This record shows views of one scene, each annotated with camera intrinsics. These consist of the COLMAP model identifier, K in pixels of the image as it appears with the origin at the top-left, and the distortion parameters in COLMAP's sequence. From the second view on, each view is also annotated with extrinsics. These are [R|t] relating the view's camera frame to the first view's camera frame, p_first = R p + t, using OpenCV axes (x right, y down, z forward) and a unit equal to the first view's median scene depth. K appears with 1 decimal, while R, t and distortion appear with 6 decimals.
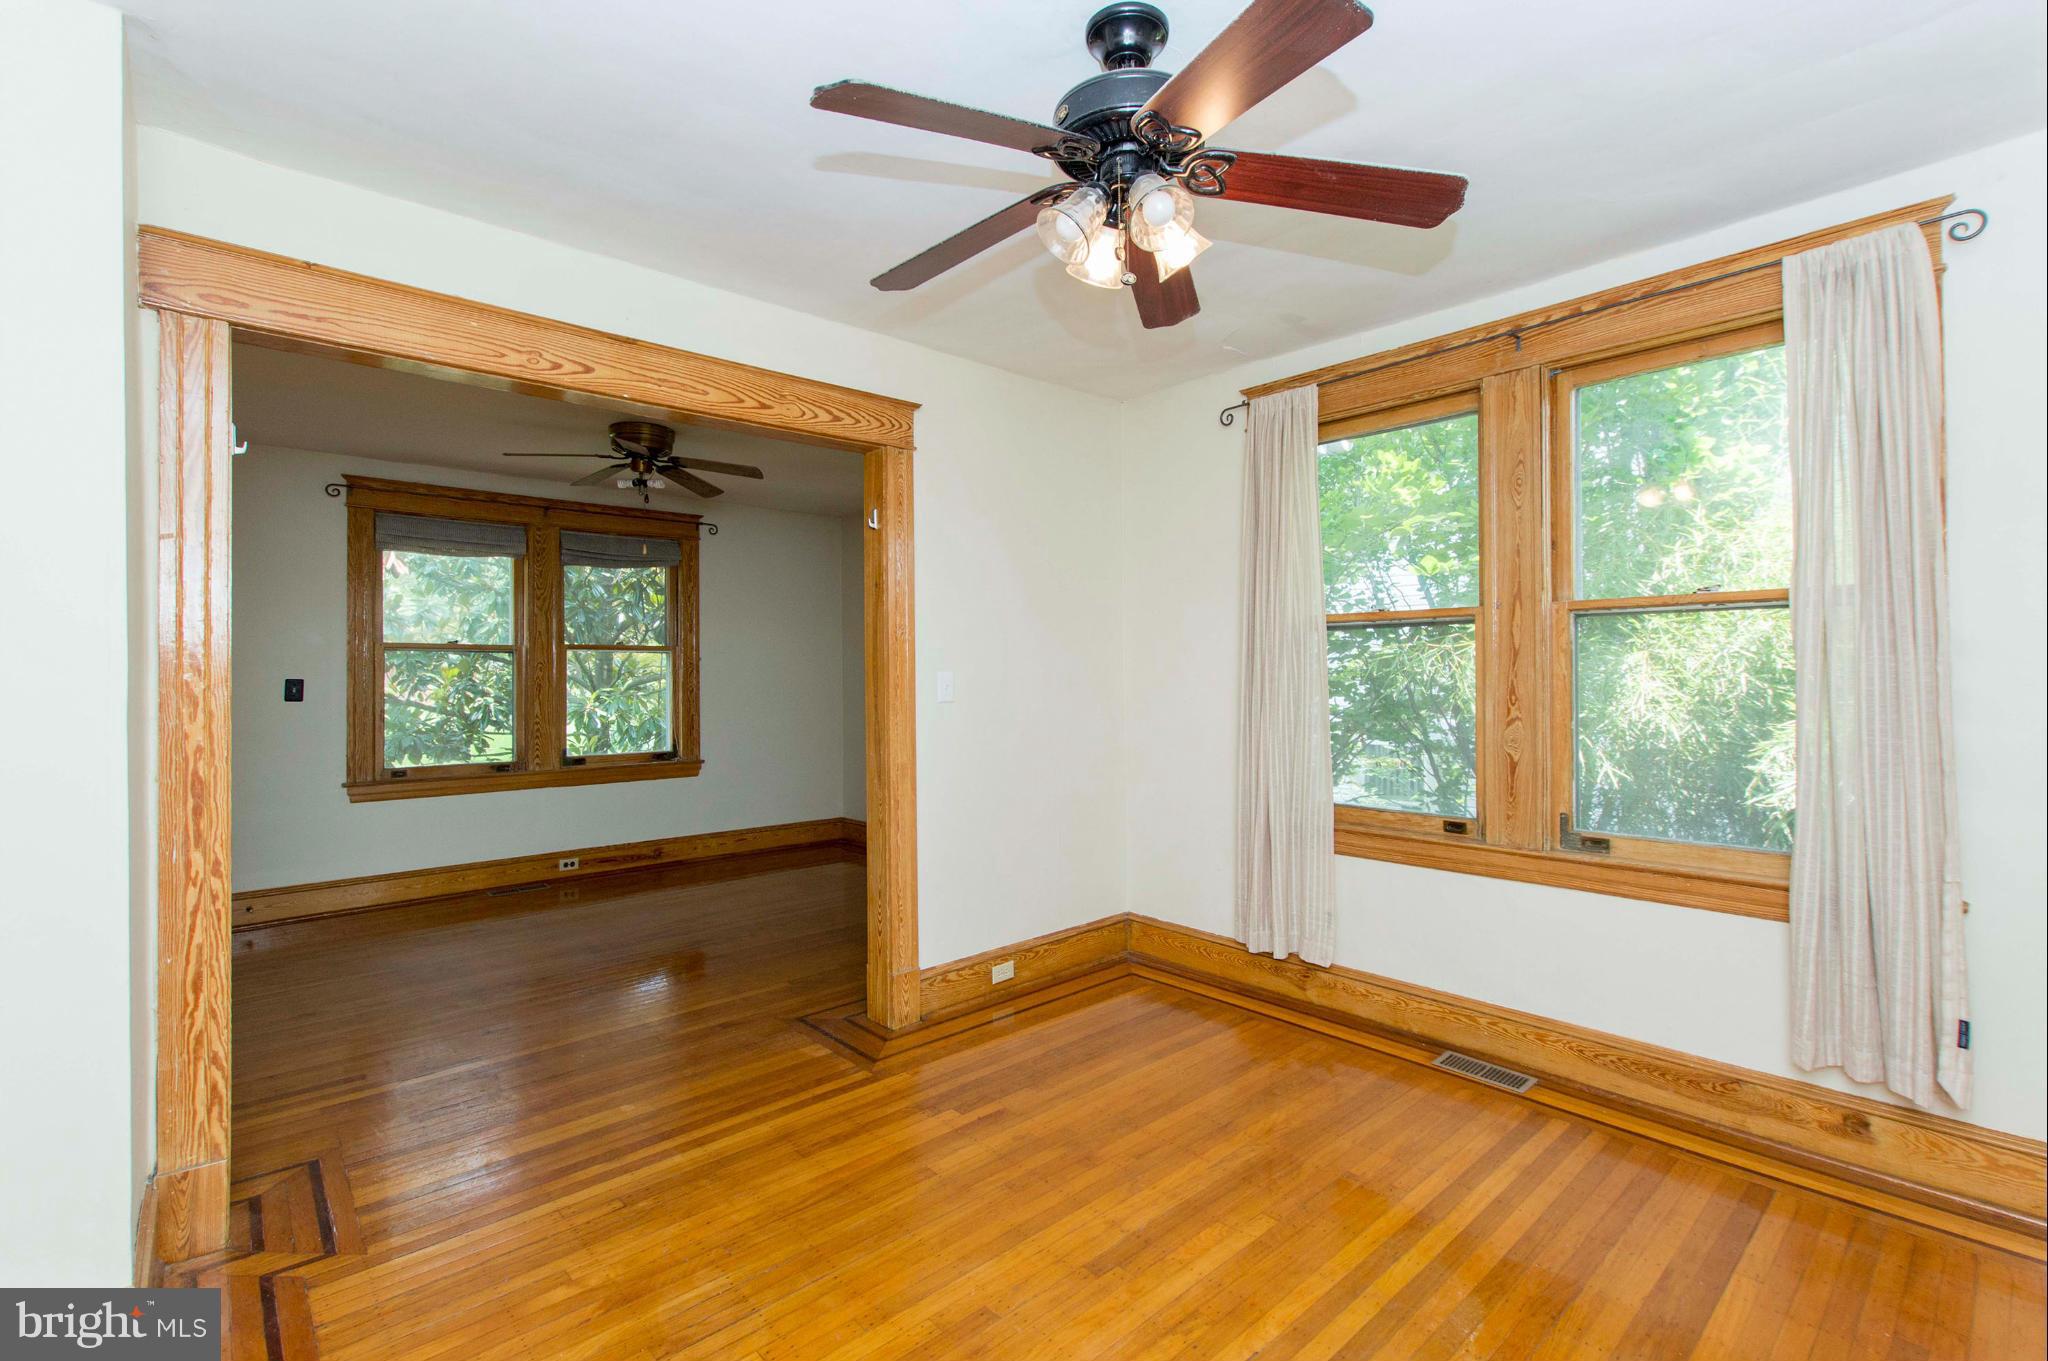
lens RADIAL K [[907.3, 0, 1032.1], [0, 907.3, 669.3], [0, 0, 1]] dist [0.002872, -0.002455]
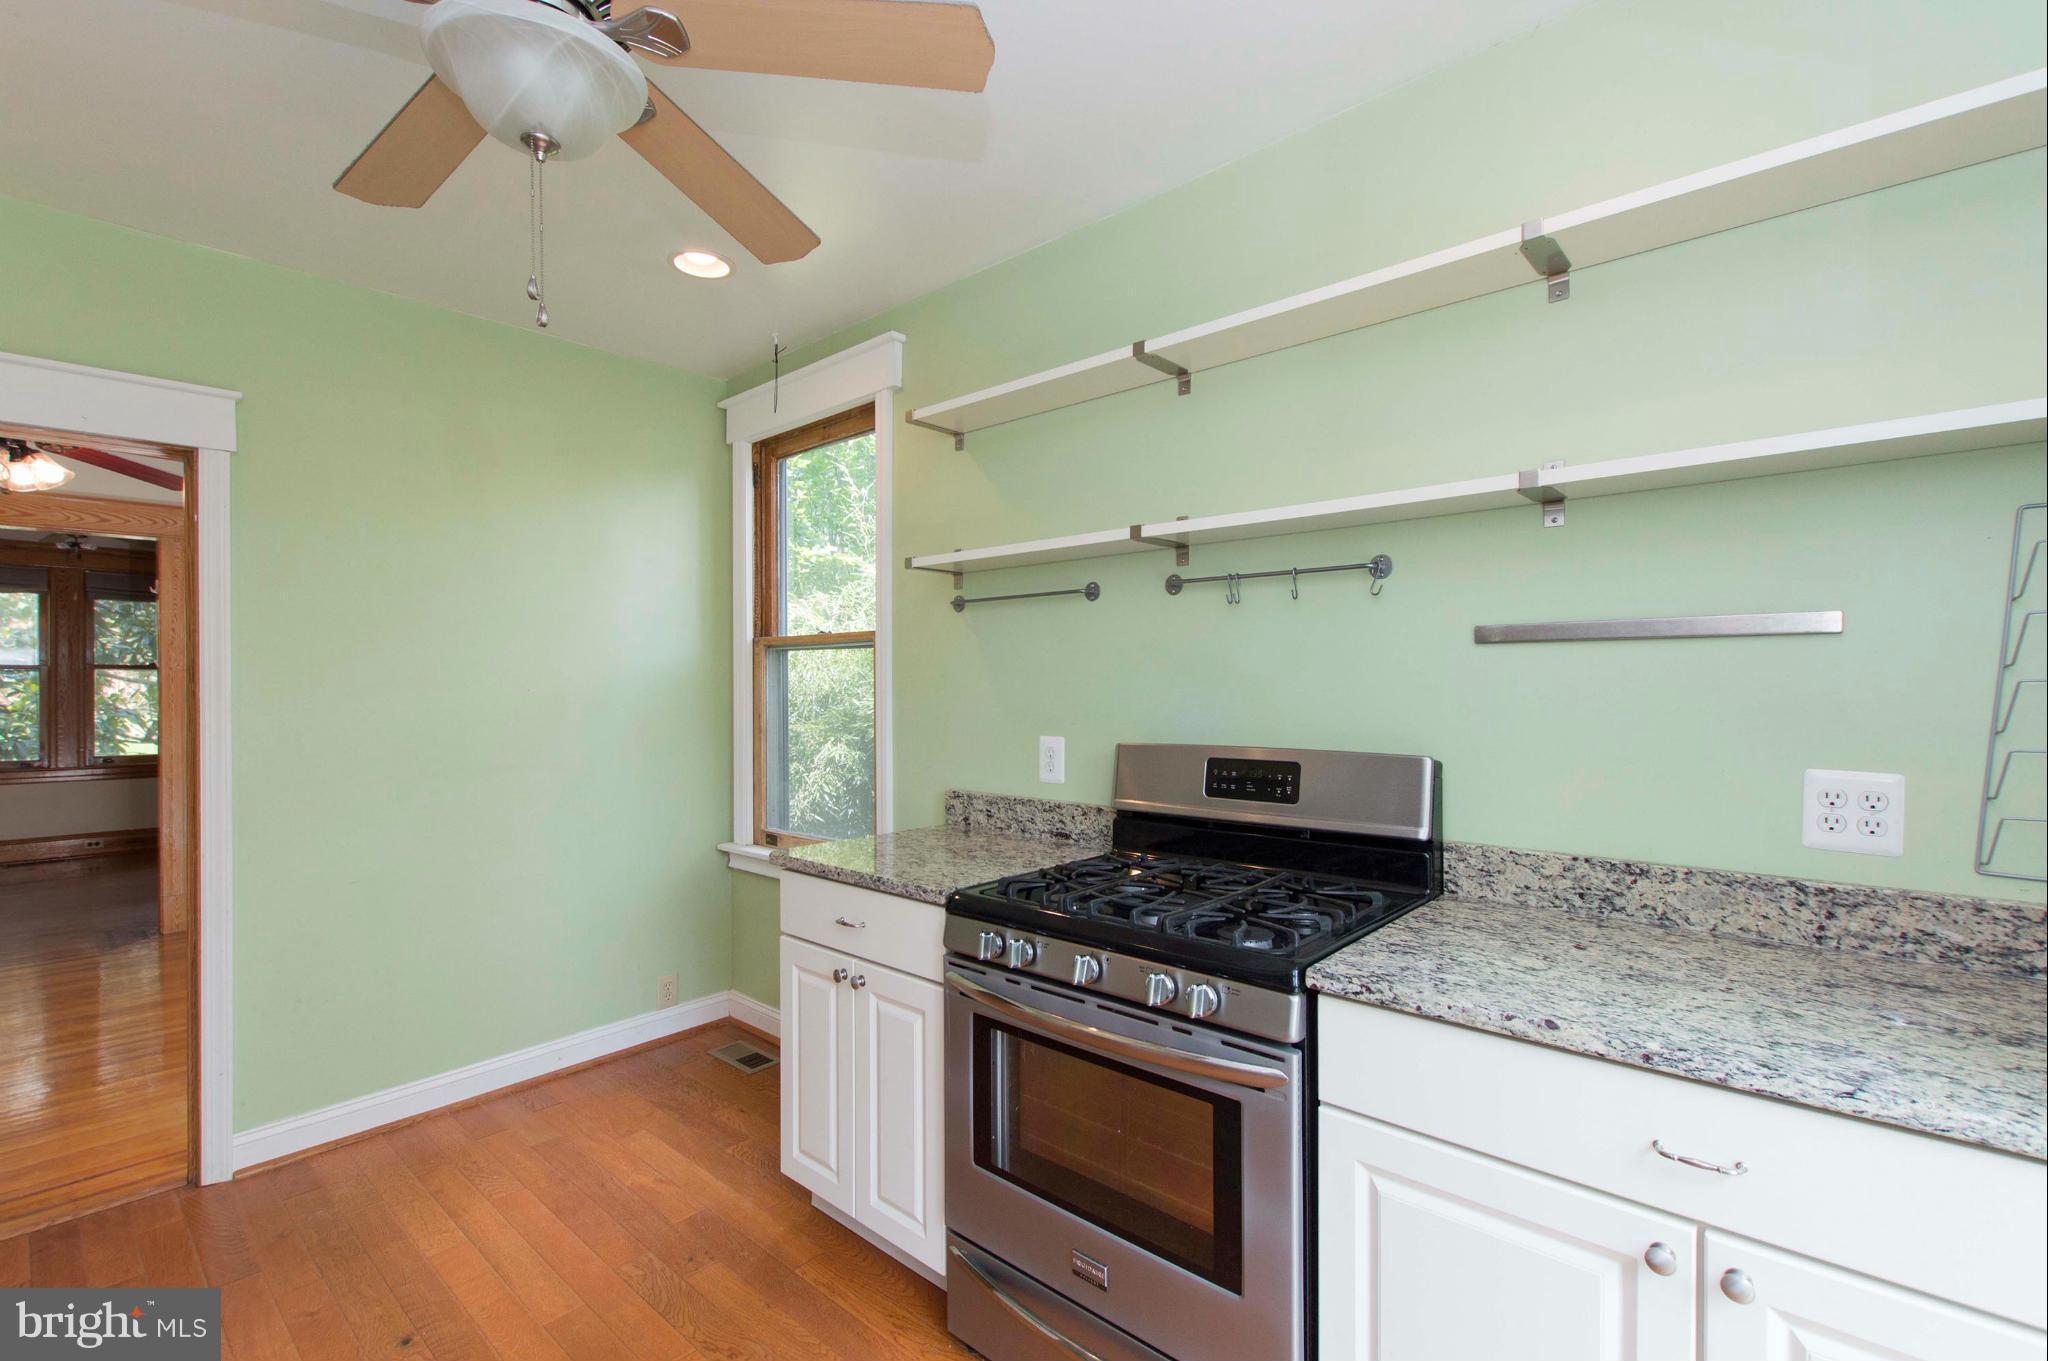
lens RADIAL K [[907.3, 0, 1033.7], [0, 907.3, 690.8], [0, 0, 1]] dist [0.002872, -0.002455]
pose [[0.995159, 0.006622, 0.098053, 1.167035], [-0.007547, 0.999930, 0.009066, -0.023253], [-0.097986, -0.009762, 0.995140, -0.628606]]
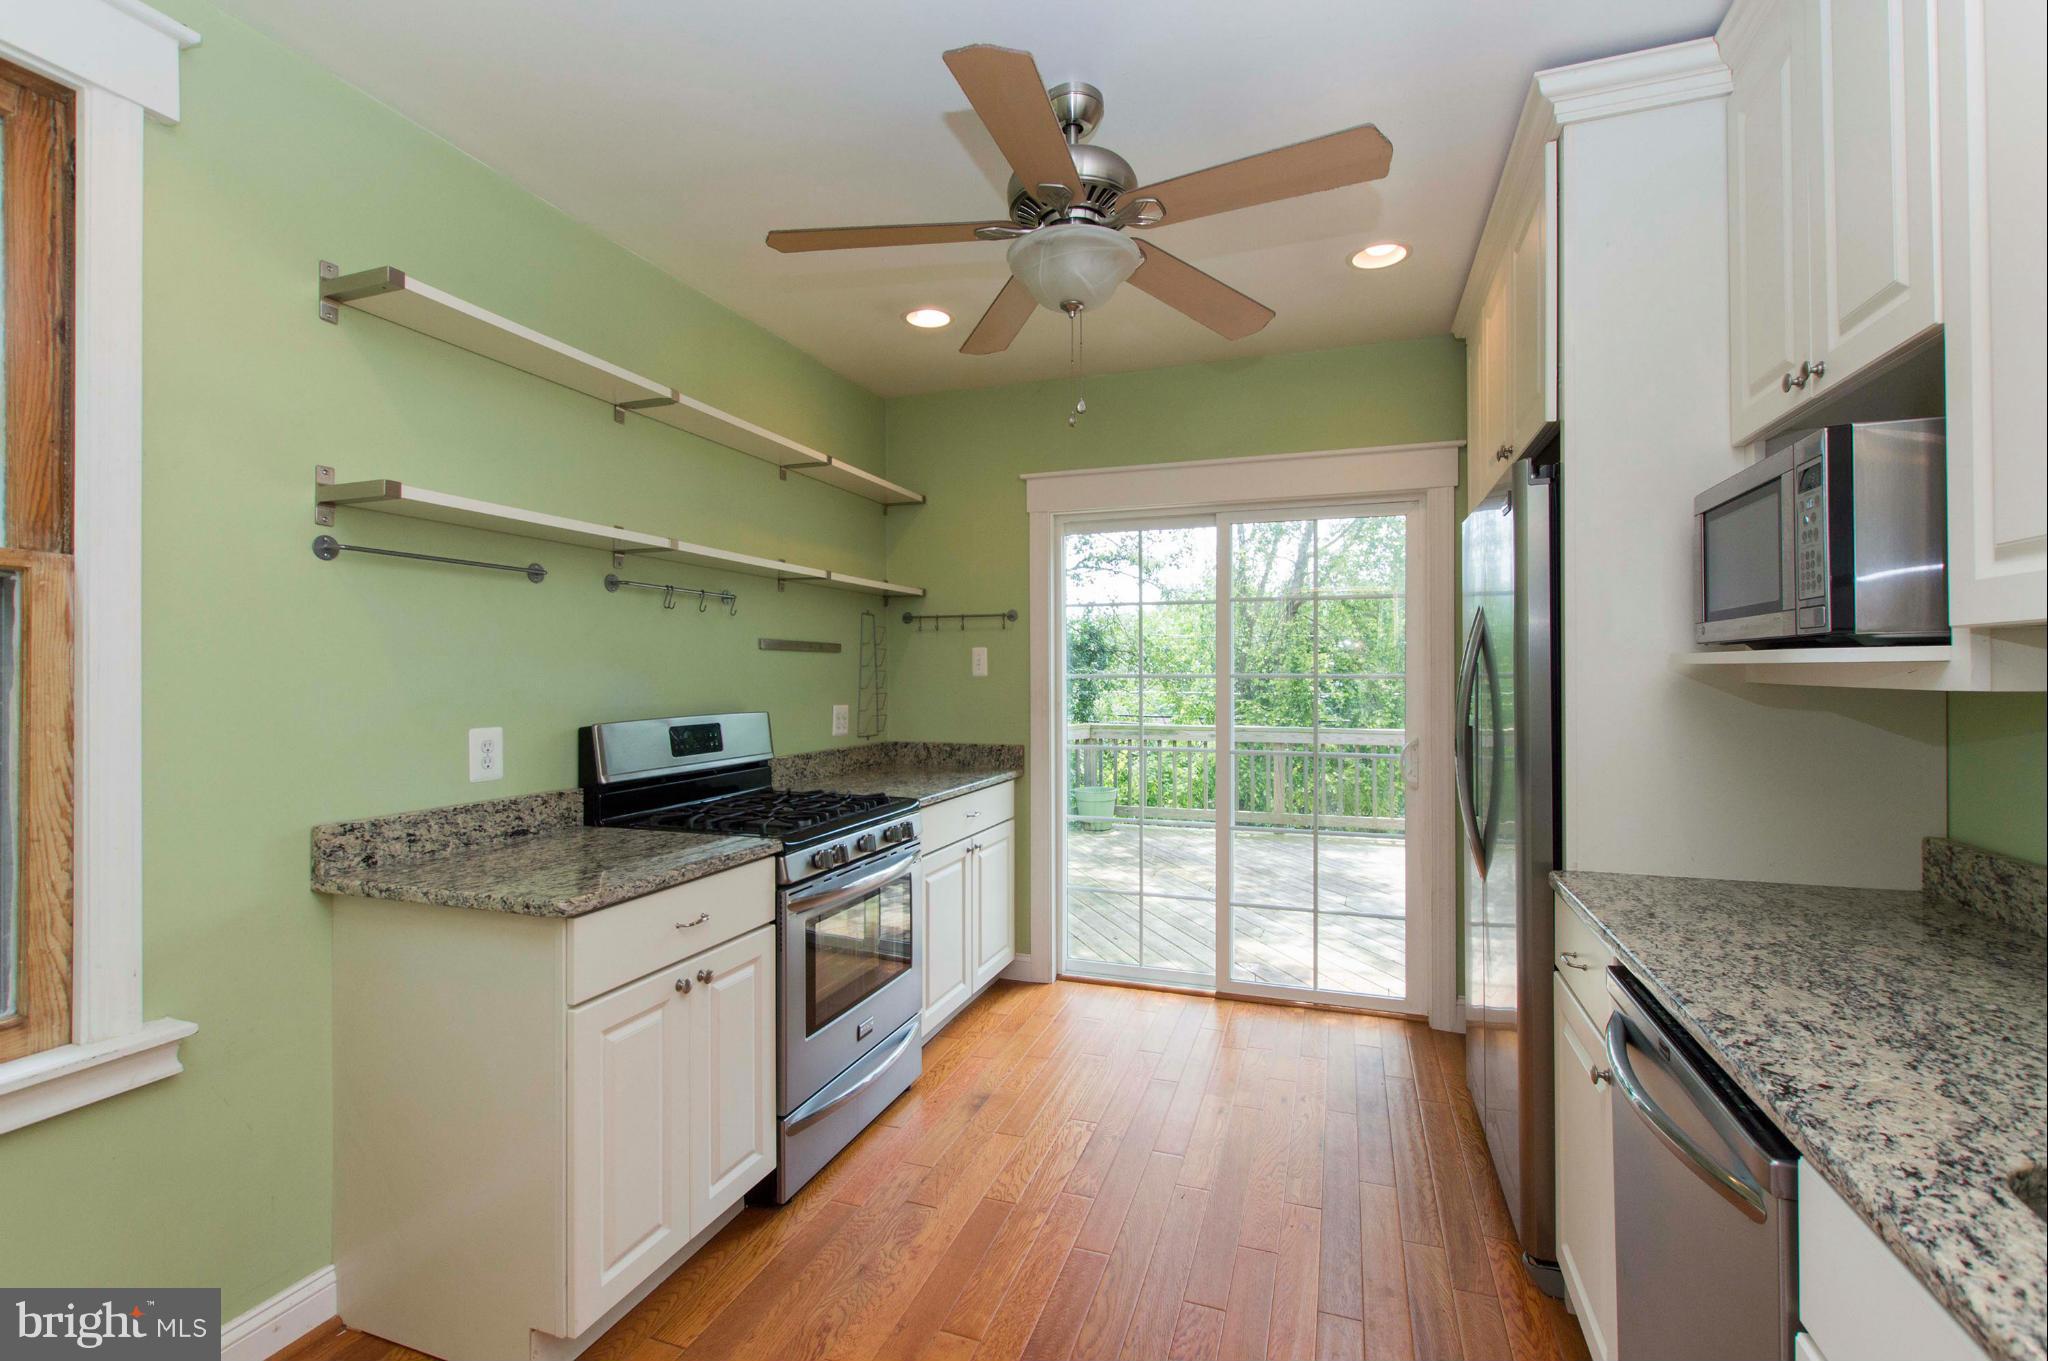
lens RADIAL K [[907.3, 0, 1017.8], [0, 907.3, 672.6], [0, 0, 1]] dist [0.002872, -0.002455]
pose [[-0.463391, 0.015551, 0.886017, 0.445806], [0.004895, 0.999876, -0.014990, -0.006088], [-0.886140, -0.002609, -0.463410, 0.131508]]
